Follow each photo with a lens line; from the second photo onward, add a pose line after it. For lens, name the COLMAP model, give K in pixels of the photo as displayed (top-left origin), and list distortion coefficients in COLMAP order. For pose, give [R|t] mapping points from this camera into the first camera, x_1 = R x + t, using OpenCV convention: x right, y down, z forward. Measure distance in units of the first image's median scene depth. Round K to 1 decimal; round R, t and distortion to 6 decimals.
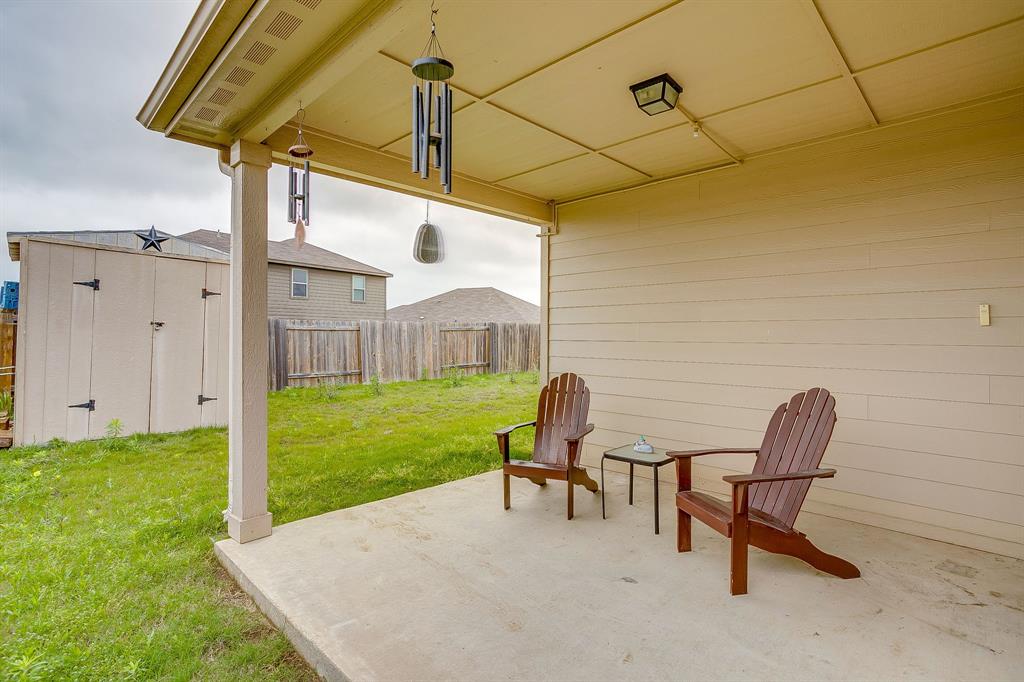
lens RADIAL K [[497.7, 0, 512.7], [0, 497.7, 336.2], [0, 0, 1]] dist [-0.021434, 0.007099]
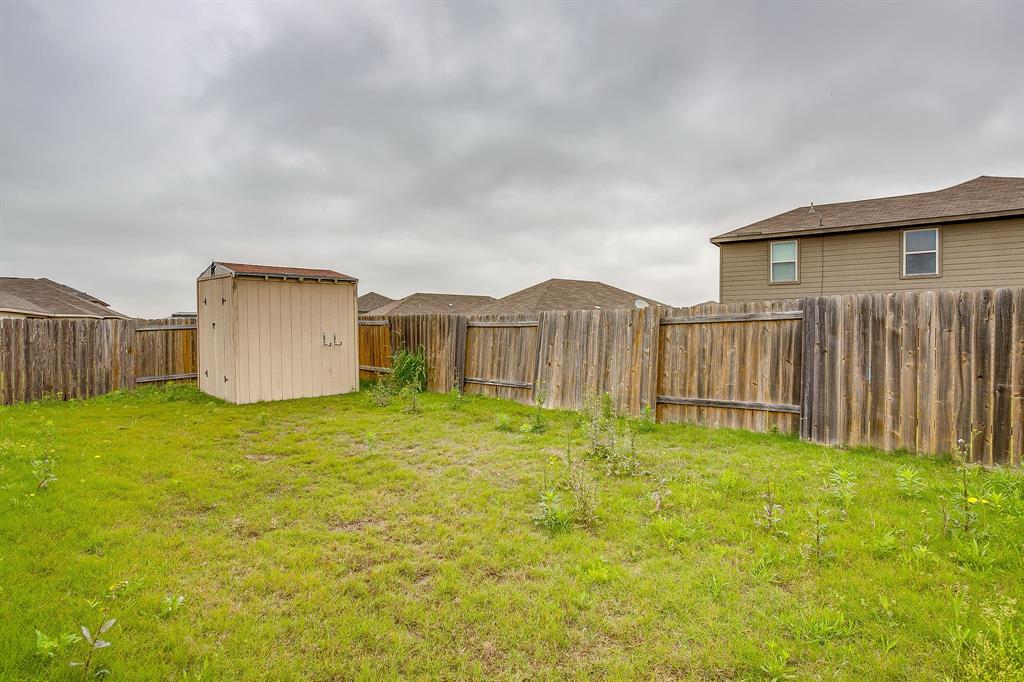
lens RADIAL K [[497.7, 0, 511.3], [0, 497.7, 340.0], [0, 0, 1]] dist [-0.021434, 0.007099]
pose [[0.005264, 0.009295, -0.999943, 0.327826], [-0.003307, 0.999951, 0.009278, 0.000902], [0.999981, 0.003258, 0.005294, 0.806343]]
